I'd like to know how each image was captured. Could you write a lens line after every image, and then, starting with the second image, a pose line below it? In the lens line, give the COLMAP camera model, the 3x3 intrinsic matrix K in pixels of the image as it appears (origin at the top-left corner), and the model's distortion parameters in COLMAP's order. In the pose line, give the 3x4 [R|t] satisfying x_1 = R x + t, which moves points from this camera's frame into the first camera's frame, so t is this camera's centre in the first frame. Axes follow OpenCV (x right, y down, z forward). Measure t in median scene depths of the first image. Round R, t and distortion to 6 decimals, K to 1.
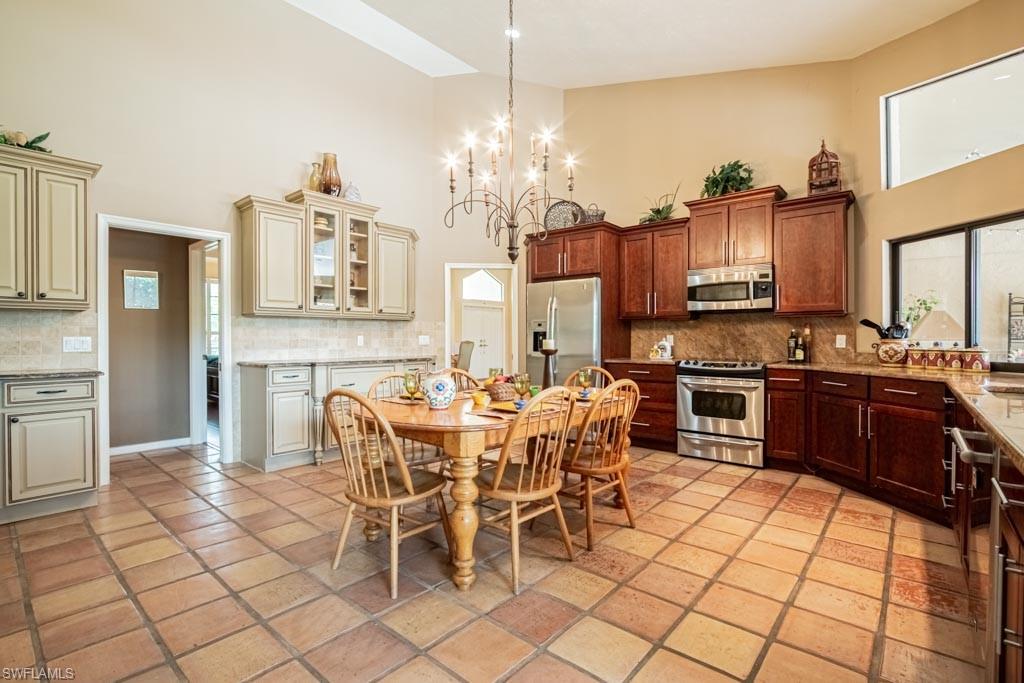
lens RADIAL K [[478.5, 0, 506.2], [0, 478.5, 344.9], [0, 0, 1]] dist [-0.015797, 0.000000]
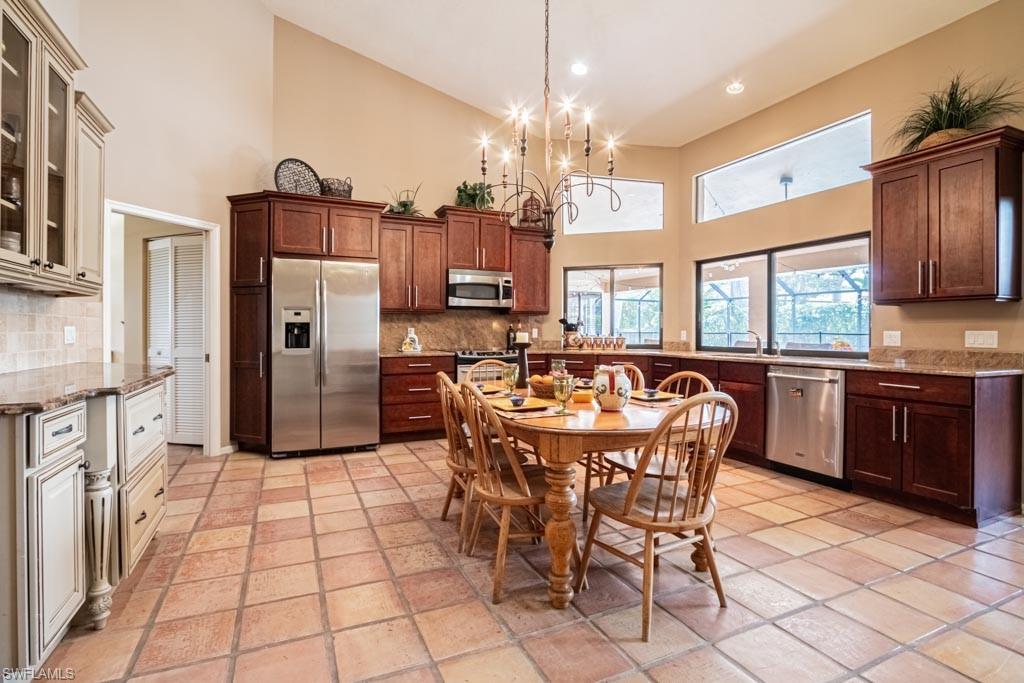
lens RADIAL K [[478.5, 0, 505.3], [0, 478.5, 331.3], [0, 0, 1]] dist [-0.015797, 0.000000]
pose [[0.412477, -0.000750, 0.910968, -0.555537], [0.012004, 0.999917, -0.004613, -0.006907], [-0.910889, 0.012838, 0.412452, 0.436169]]
